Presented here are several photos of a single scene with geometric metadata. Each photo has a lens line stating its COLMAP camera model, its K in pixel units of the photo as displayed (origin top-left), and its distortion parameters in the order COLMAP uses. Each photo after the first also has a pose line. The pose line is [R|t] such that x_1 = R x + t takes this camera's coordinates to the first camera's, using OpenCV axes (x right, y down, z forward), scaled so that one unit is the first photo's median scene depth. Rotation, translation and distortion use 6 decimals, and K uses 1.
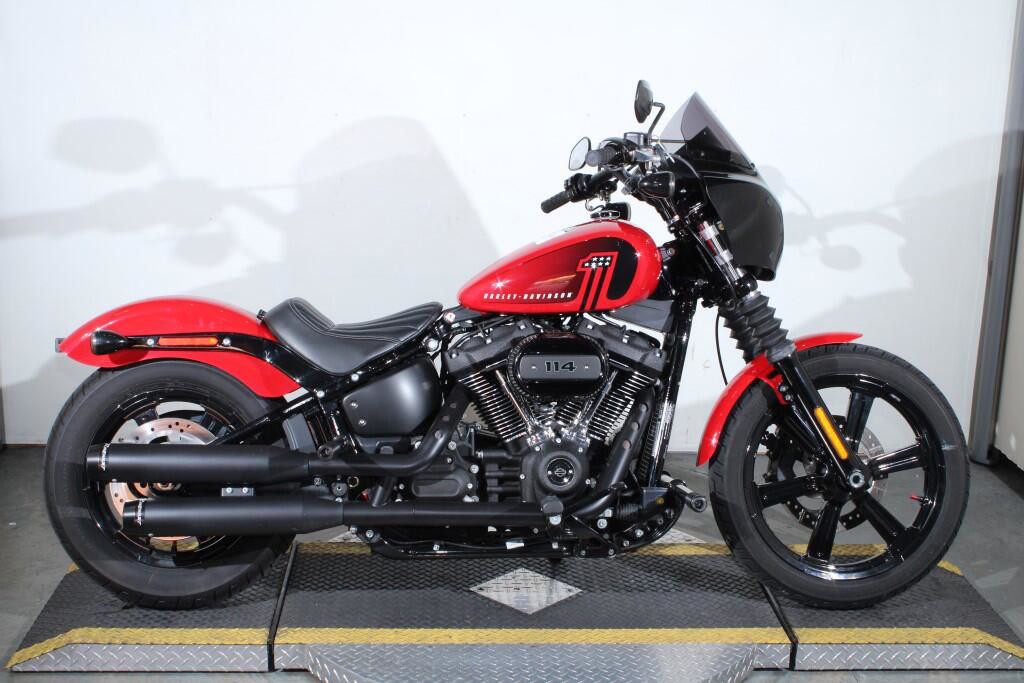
lens RADIAL K [[1267.3, 0, 493.1], [0, 1267.3, 339.8], [0, 0, 1]] dist [-0.031693, 0.005897]
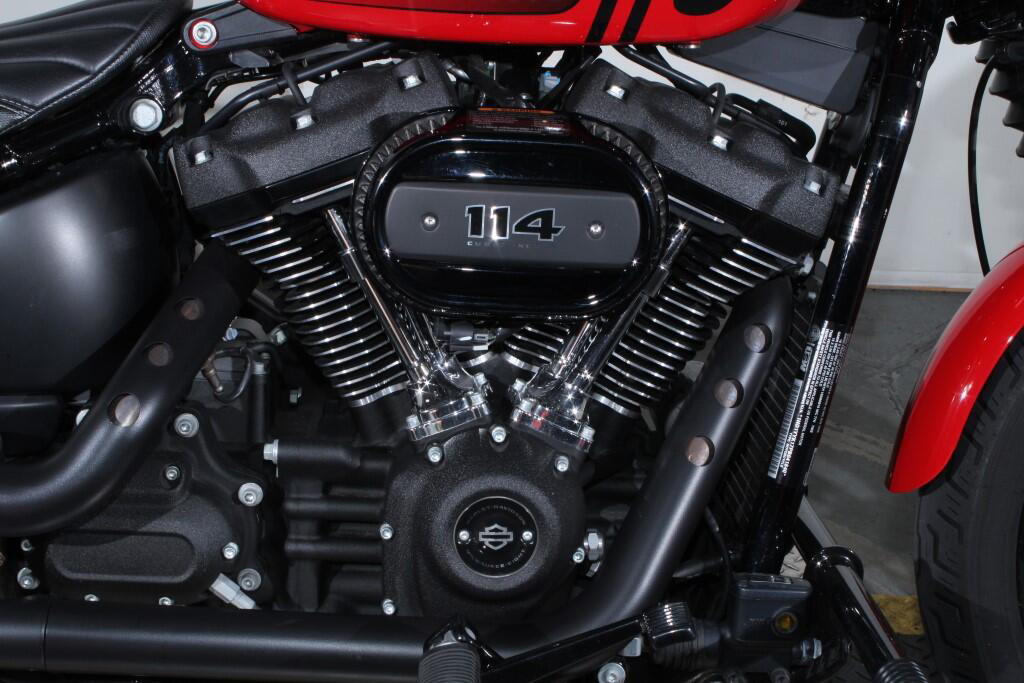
lens RADIAL K [[1611.2, 0, 500.0], [0, 1611.2, 341.4], [0, 0, 1]] dist [-0.006848, -0.143427]
pose [[0.998526, 0.053958, 0.005879, 0.047694], [-0.053946, 0.974649, 0.217140, -0.036503], [0.005987, -0.217137, 0.976123, 0.583079]]
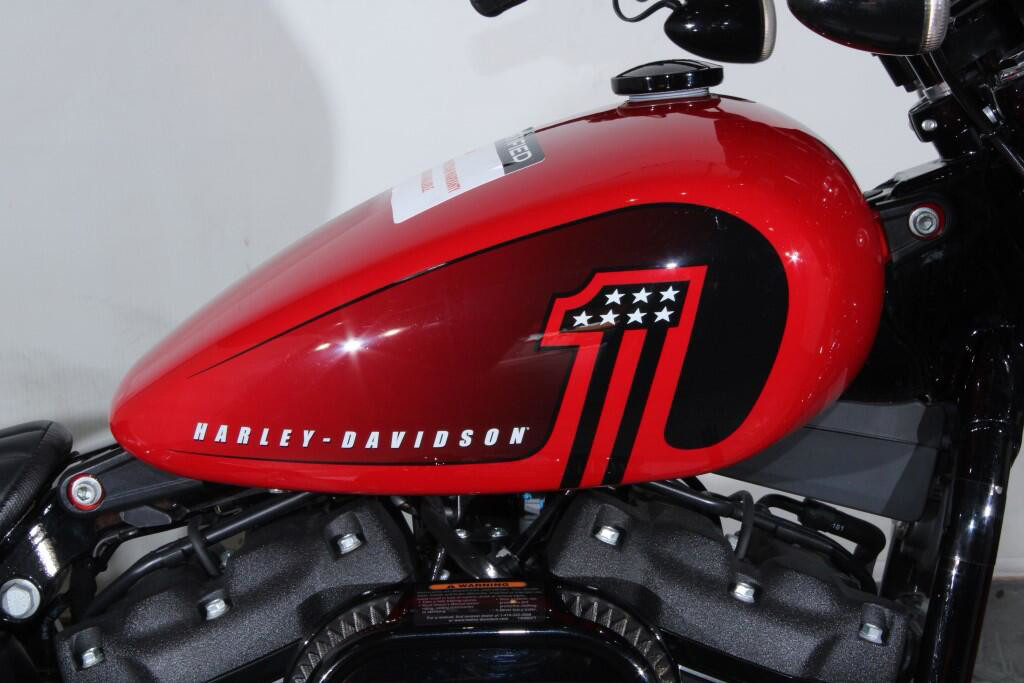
lens RADIAL K [[2357.7, 0, 512.0], [0, 2357.7, 341.5], [0, 0, 1]] dist [0.051064, 0.361107]
pose [[0.999066, -0.024153, -0.035832, 0.075583], [0.029127, 0.988925, 0.145532, -0.121026], [0.031920, -0.146439, 0.988705, 0.533750]]
